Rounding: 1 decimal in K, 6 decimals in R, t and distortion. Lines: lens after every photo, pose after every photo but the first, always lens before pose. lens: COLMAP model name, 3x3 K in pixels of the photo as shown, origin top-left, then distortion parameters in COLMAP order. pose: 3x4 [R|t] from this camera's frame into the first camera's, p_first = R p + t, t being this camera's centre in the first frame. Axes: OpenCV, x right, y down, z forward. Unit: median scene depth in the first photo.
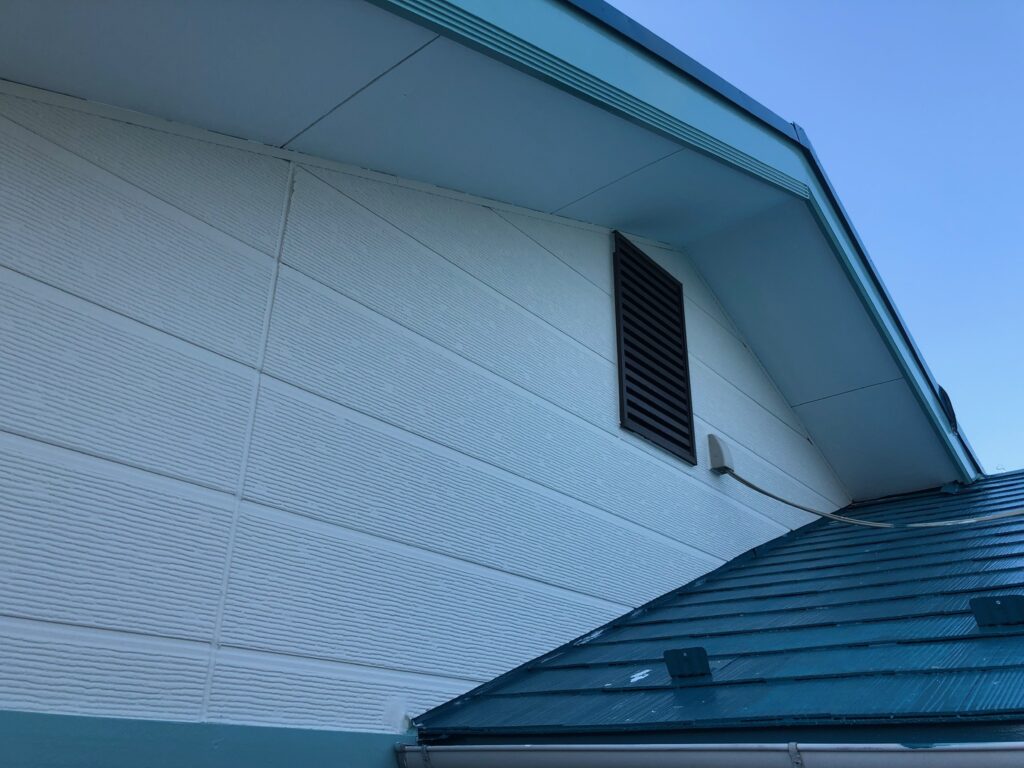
lens RADIAL K [[849.1, 0, 512.0], [0, 849.1, 384.0], [0, 0, 1]] dist [0.028217, -0.003138]
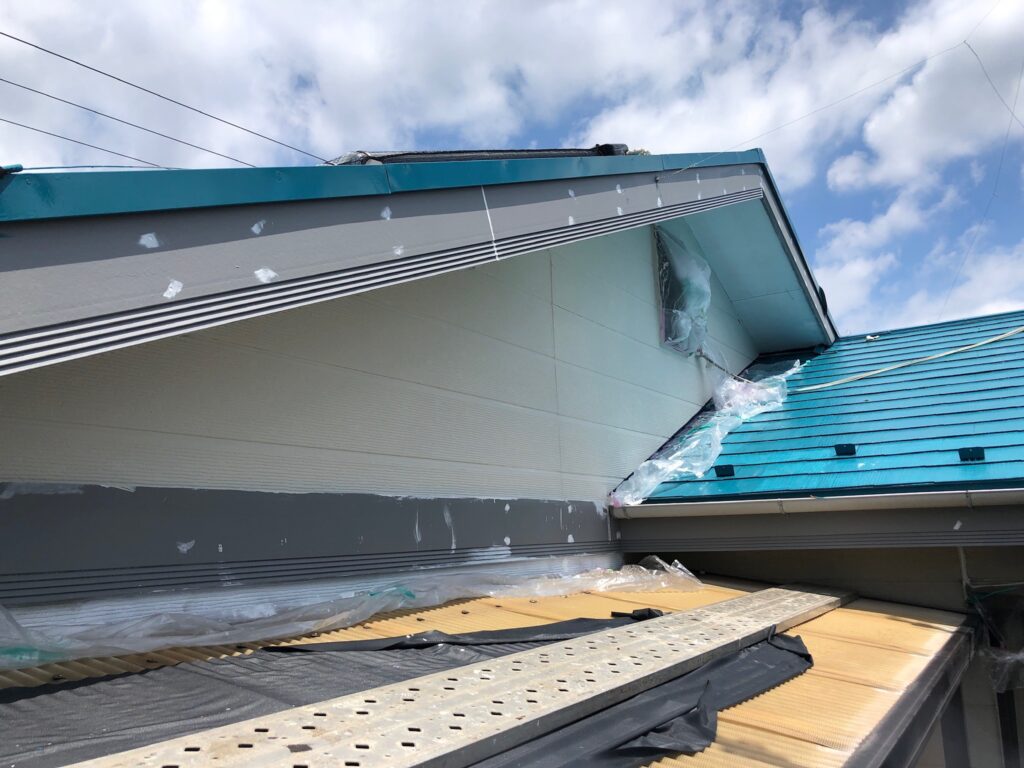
lens RADIAL K [[849.1, 0, 512.0], [0, 849.1, 384.0], [0, 0, 1]] dist [0.028217, -0.003138]
pose [[0.989002, -0.027032, 0.145413, -0.373776], [-0.010578, 0.967711, 0.251840, -0.262910], [-0.147526, -0.250608, 0.956782, -0.595512]]
